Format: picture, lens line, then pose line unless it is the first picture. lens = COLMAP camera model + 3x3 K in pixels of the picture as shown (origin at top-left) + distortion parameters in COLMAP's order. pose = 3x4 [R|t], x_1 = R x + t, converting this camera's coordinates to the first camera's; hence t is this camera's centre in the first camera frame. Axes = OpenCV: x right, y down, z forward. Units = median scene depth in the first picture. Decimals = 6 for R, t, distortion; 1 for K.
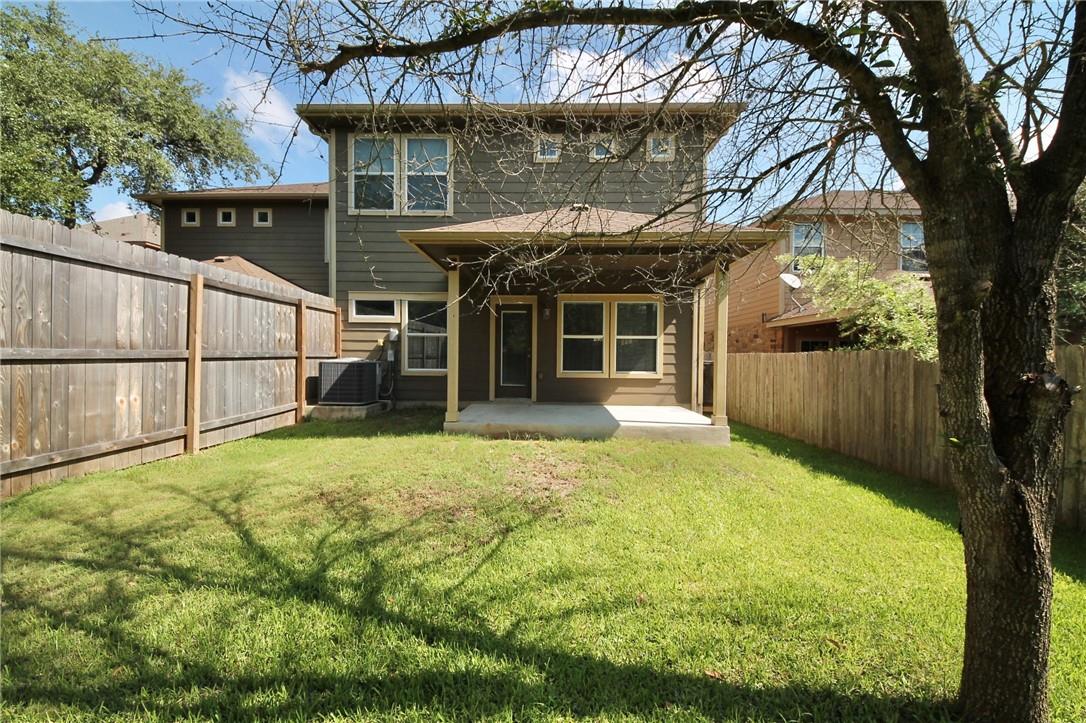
lens RADIAL K [[464.8, 0, 543.0], [0, 464.8, 361.5], [0, 0, 1]] dist [0.001063, -0.000165]
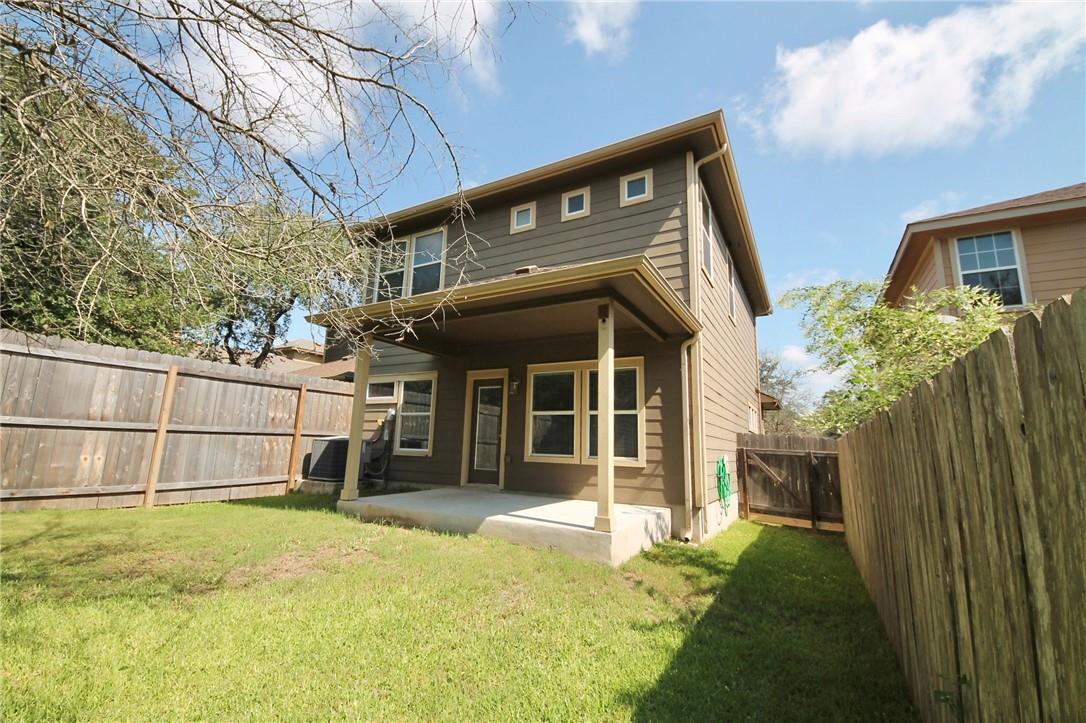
lens RADIAL K [[492.6, 0, 541.7], [0, 492.6, 345.8], [0, 0, 1]] dist [0.002409, -0.012751]
pose [[0.866779, -0.087193, -0.491011, 0.676826], [-0.023024, 0.976550, -0.214058, 0.025640], [0.498161, 0.196846, 0.844445, 0.269526]]
